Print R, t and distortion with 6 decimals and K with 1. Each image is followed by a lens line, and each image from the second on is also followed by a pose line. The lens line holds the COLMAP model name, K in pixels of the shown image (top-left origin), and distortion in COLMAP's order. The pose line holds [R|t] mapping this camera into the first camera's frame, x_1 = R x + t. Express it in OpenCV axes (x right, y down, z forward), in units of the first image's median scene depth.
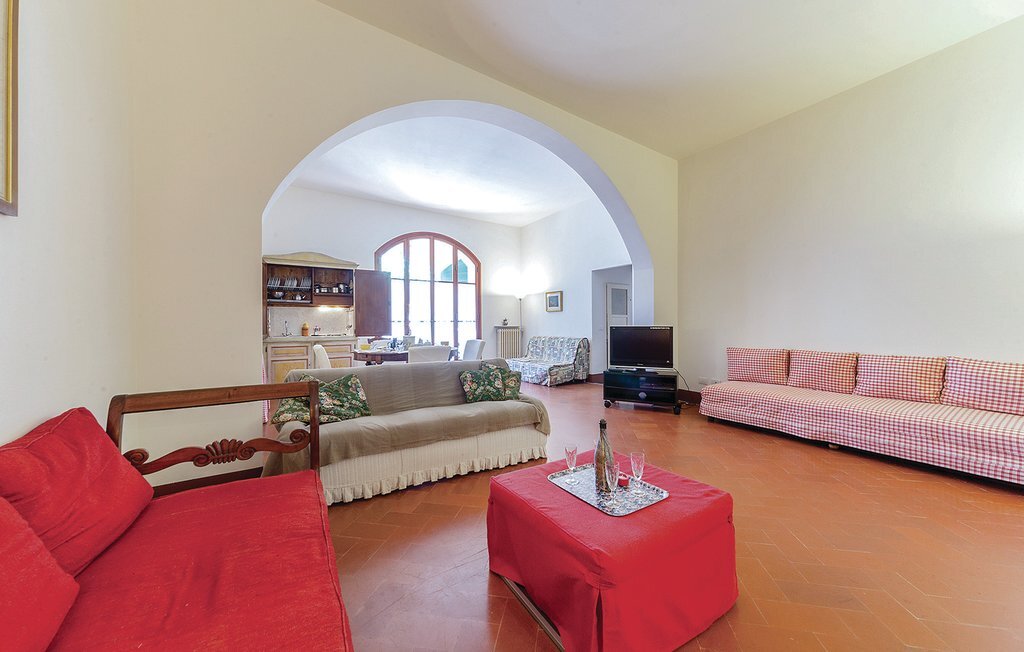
lens RADIAL K [[368.8, 0, 509.5], [0, 368.8, 330.7], [0, 0, 1]] dist [-0.000074, 0.000126]
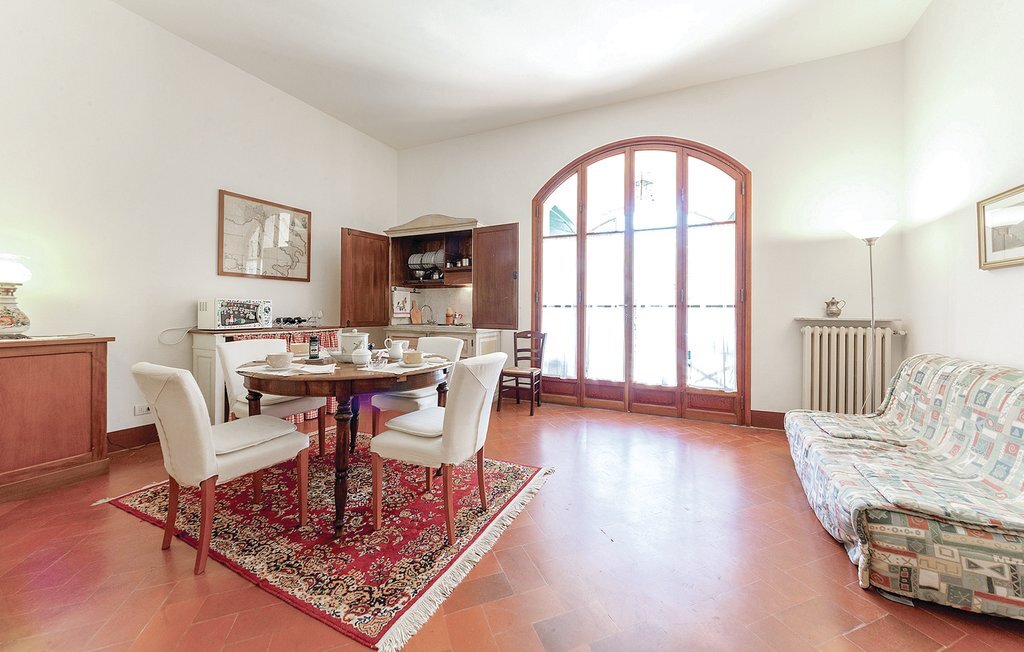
lens RADIAL K [[368.8, 0, 518.8], [0, 368.8, 308.7], [0, 0, 1]] dist [-0.000074, 0.000126]
pose [[0.520686, 0.002814, -0.853744, 0.191273], [-0.023511, 0.999663, -0.011044, -0.014307], [0.853425, 0.025823, 0.520576, 0.697063]]
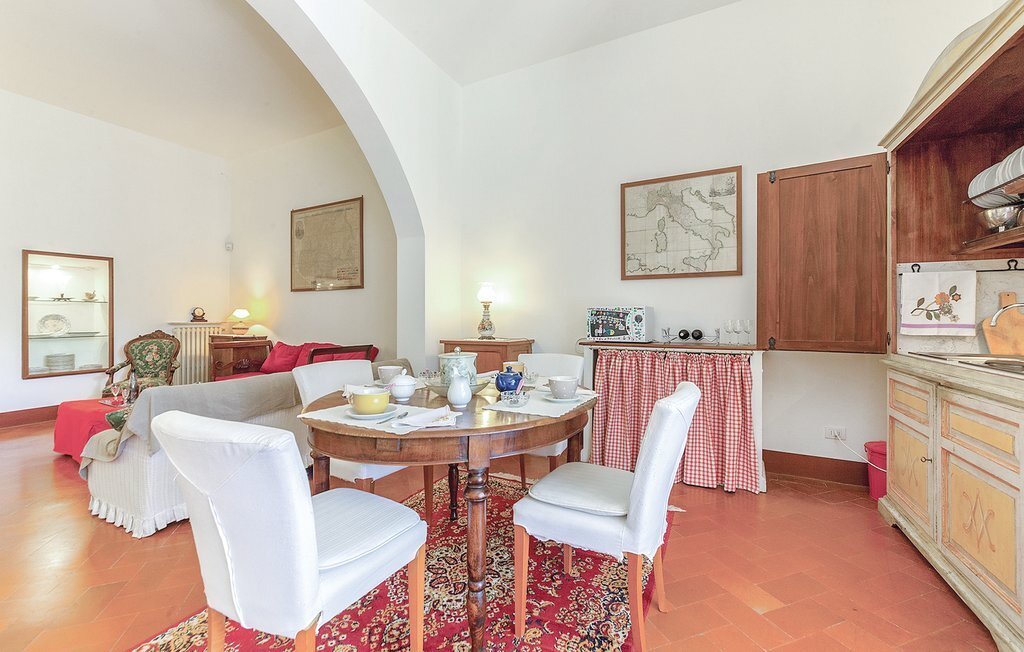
lens RADIAL K [[425.4, 0, 501.6], [0, 425.4, 318.9], [0, 0, 1]] dist [-0.006455, 0.001954]
pose [[-0.869061, 0.006795, -0.494658, -0.085336], [-0.003777, 0.999785, 0.020371, -0.019166], [0.494690, 0.019572, -0.868849, 1.006527]]
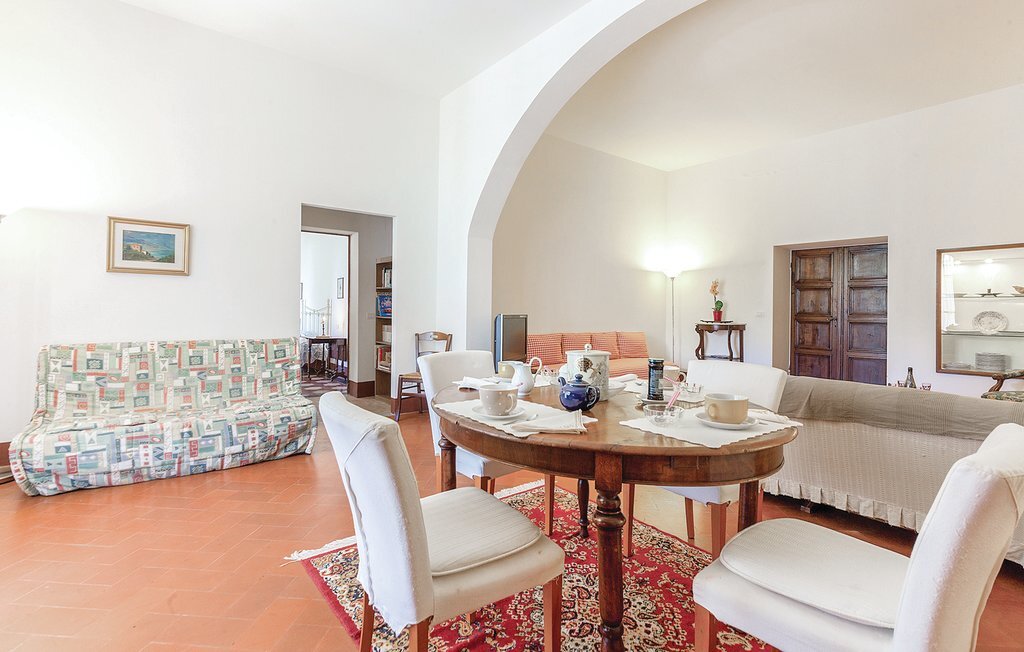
lens RADIAL K [[482.3, 0, 524.5], [0, 482.3, 305.7], [0, 0, 1]] dist [0.003012, 0.001181]
pose [[-0.123041, 0.010558, 0.992345, -0.494927], [0.007284, 0.999926, -0.009735, -0.015048], [-0.992375, 0.006031, -0.123109, 0.823425]]
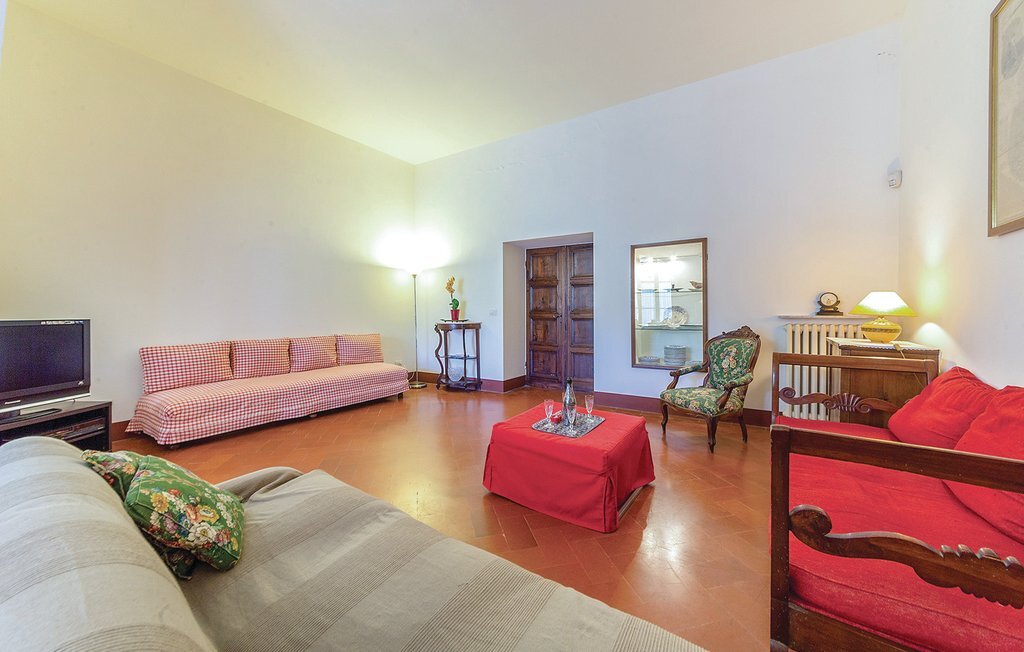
lens RADIAL K [[368.8, 0, 521.6], [0, 368.8, 310.6], [0, 0, 1]] dist [-0.000074, 0.000126]
pose [[-0.419350, 0.004278, 0.907815, -0.252452], [0.022283, 0.999736, 0.005582, -0.009293], [-0.907551, 0.022569, -0.419335, 0.451553]]
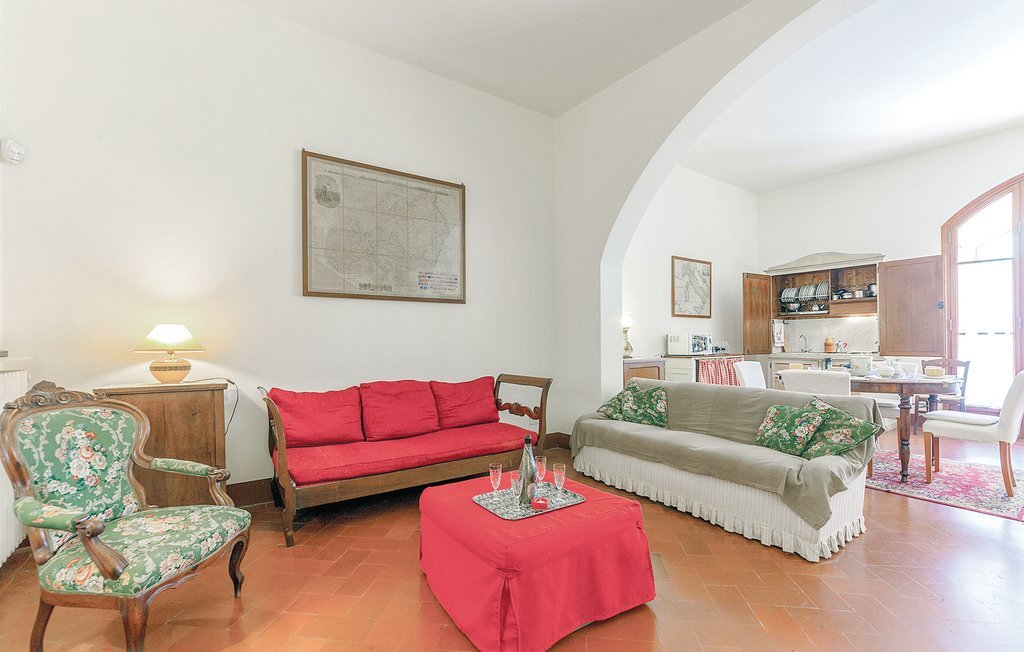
lens RADIAL K [[435.0, 0, 510.9], [0, 435.0, 341.5], [0, 0, 1]] dist [-0.000391, 0.000728]
pose [[0.053418, 0.002777, -0.998568, 0.379704], [-0.010288, 0.999945, 0.002230, -0.006327], [0.998519, 0.010154, 0.053444, 0.223548]]
